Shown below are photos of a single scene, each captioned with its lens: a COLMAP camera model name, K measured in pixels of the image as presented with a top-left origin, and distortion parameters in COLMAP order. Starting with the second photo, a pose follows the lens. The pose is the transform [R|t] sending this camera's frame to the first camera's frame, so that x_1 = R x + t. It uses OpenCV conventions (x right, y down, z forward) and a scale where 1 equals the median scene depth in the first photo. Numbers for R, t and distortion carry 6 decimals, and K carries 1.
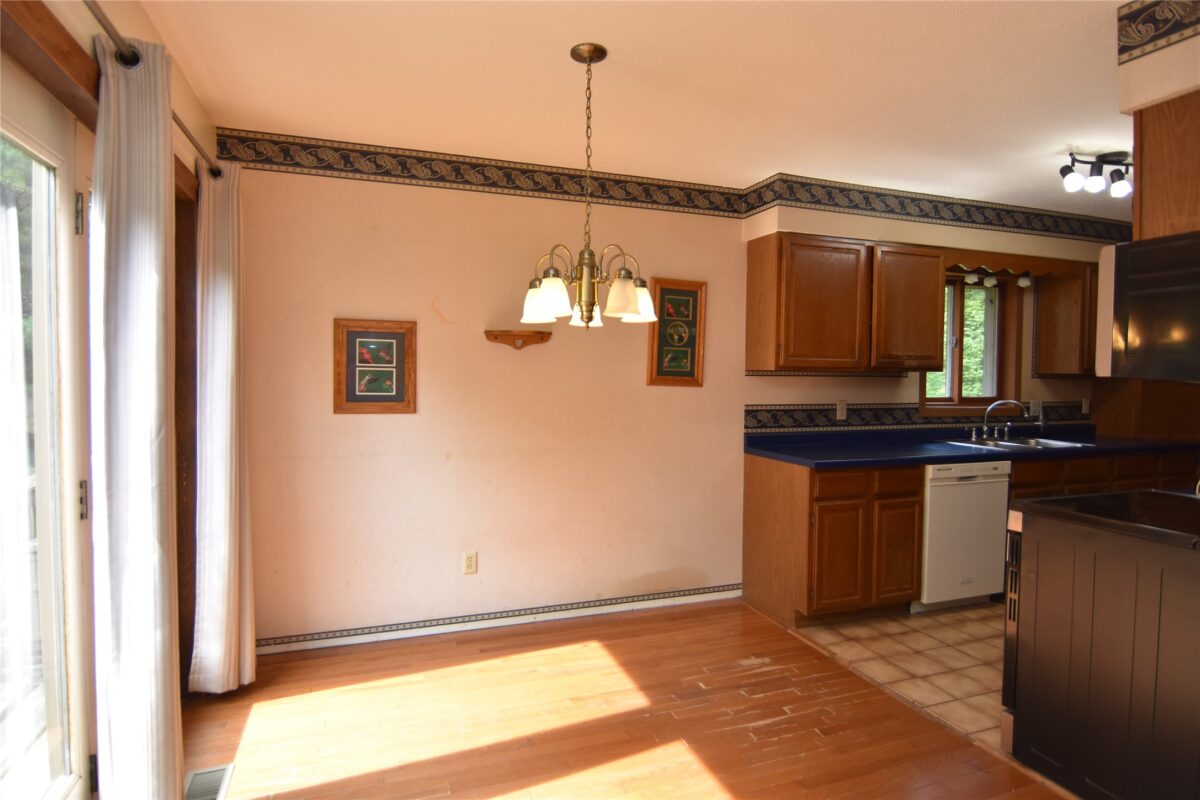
lens RADIAL K [[635.8, 0, 597.4], [0, 635.8, 394.4], [0, 0, 1]] dist [0.001096, -0.015246]
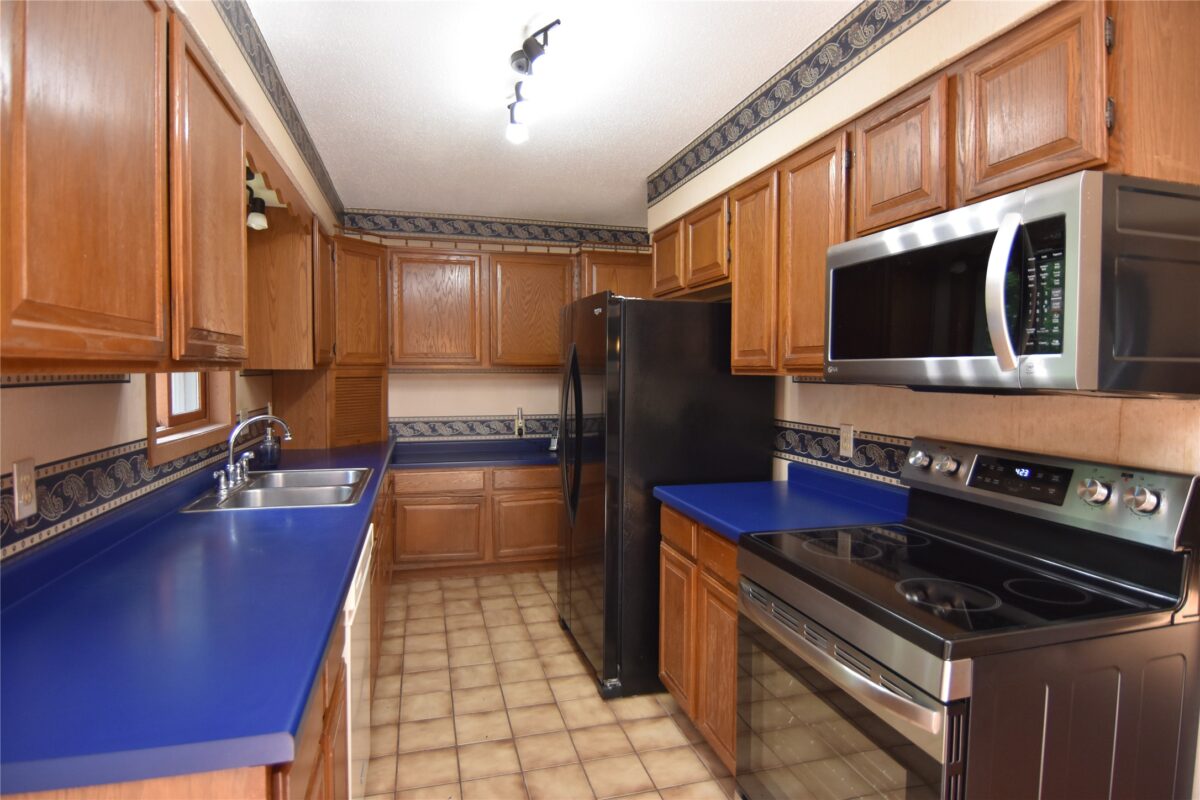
lens RADIAL K [[635.8, 0, 593.4], [0, 635.8, 392.6], [0, 0, 1]] dist [0.001096, -0.015246]
pose [[0.074052, -0.046389, 0.996175, 0.079565], [0.028667, 0.998604, 0.044371, -0.031098], [-0.996842, 0.025271, 0.075278, 0.668986]]
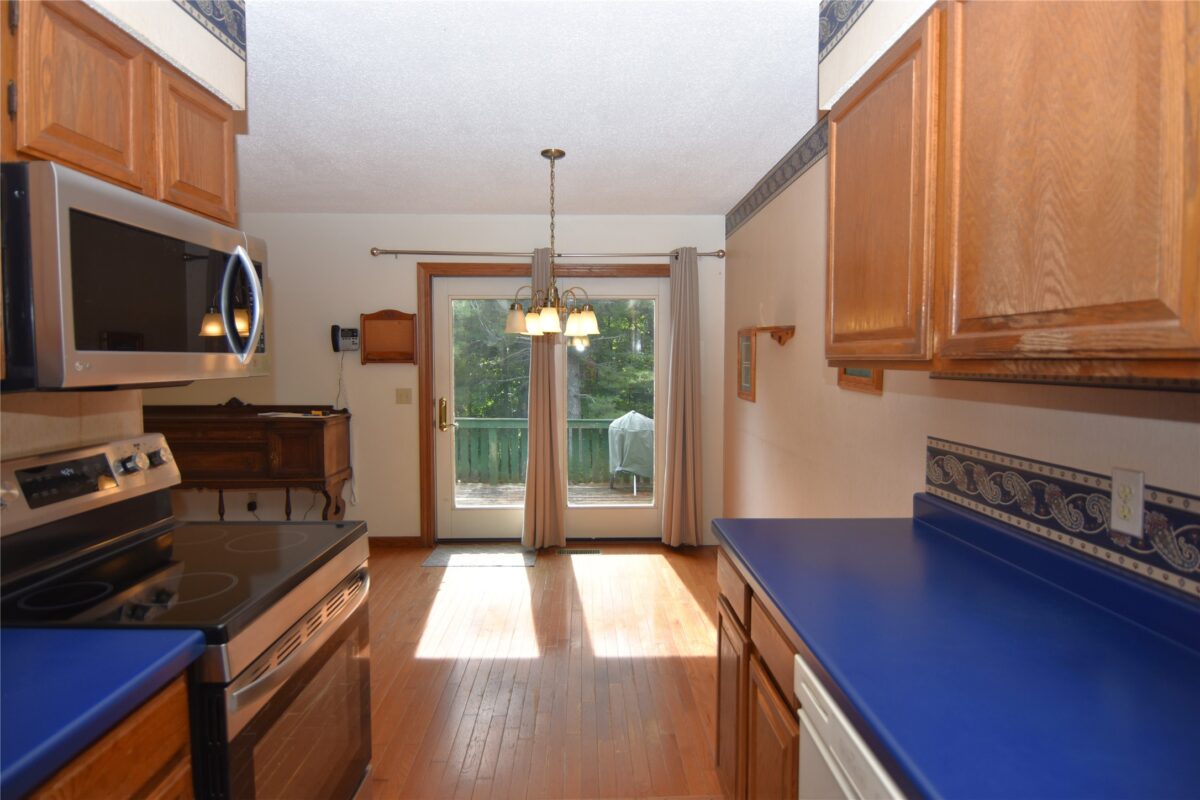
lens RADIAL K [[635.8, 0, 595.7], [0, 635.8, 390.7], [0, 0, 1]] dist [0.001096, -0.015246]
pose [[-0.317116, 0.037805, -0.947633, 0.734270], [-0.033167, 0.998152, 0.050919, -0.033826], [0.947807, 0.047577, -0.315276, 0.842905]]
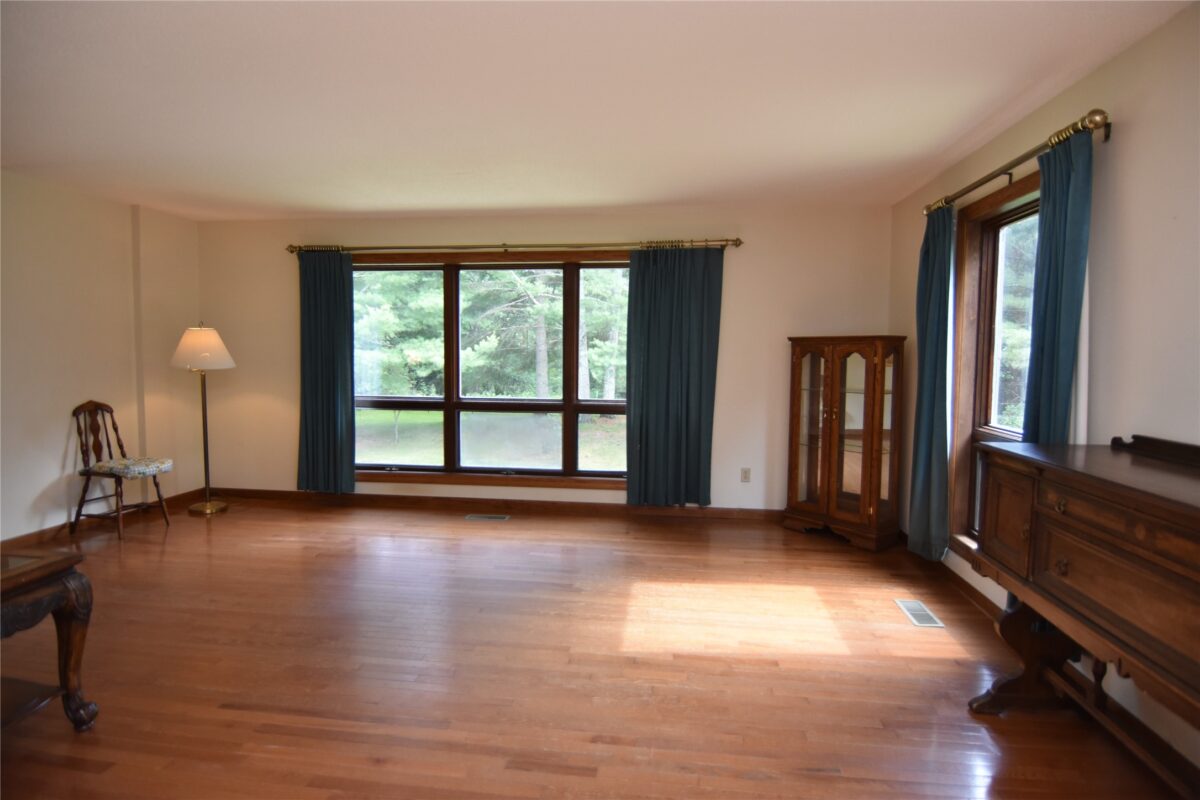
lens RADIAL K [[635.8, 0, 596.6], [0, 635.8, 399.1], [0, 0, 1]] dist [0.001096, -0.015246]
pose [[-0.891509, -0.050808, 0.450144, 0.101891], [-0.003740, 0.994482, 0.104840, -0.007706], [-0.452987, 0.091782, -0.886780, 0.397913]]
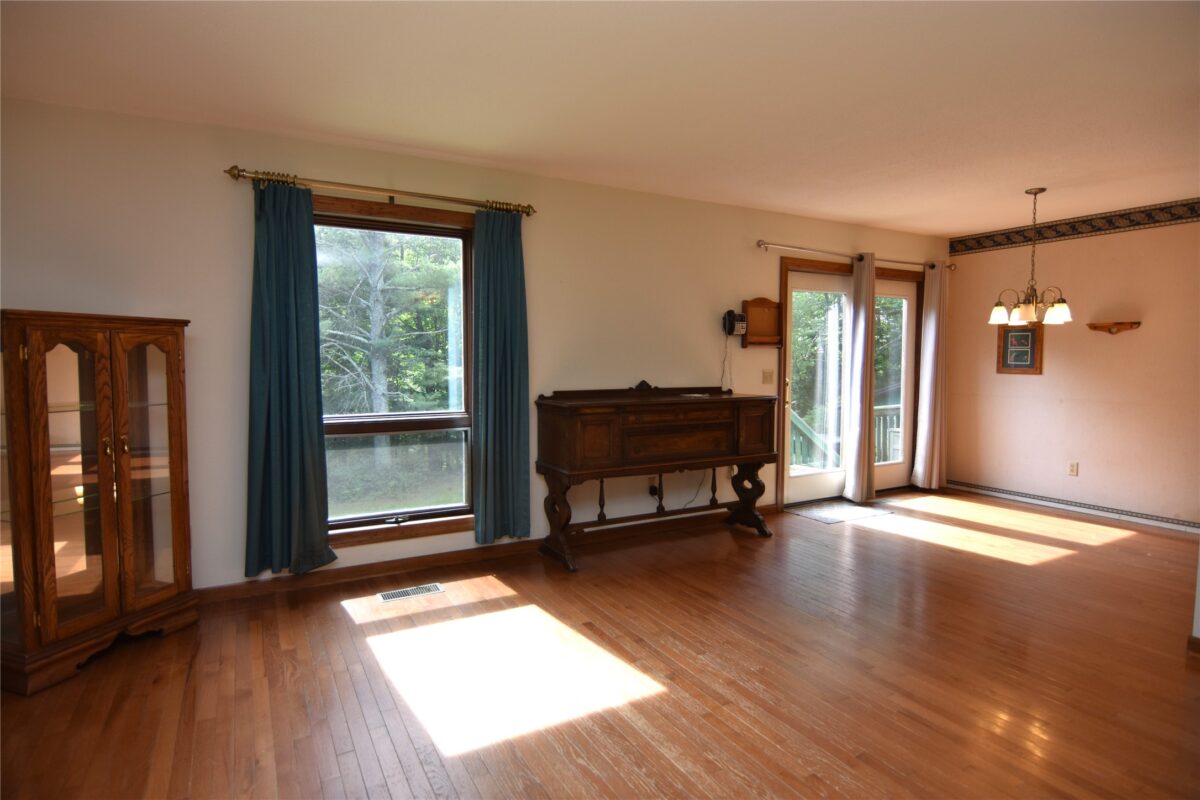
lens RADIAL K [[635.8, 0, 595.2], [0, 635.8, 397.0], [0, 0, 1]] dist [0.001096, -0.015246]
pose [[0.161558, 0.051493, -0.985519, 0.942043], [-0.030201, 0.998428, 0.047217, 0.035297], [0.986401, 0.022135, 0.162859, -0.368288]]
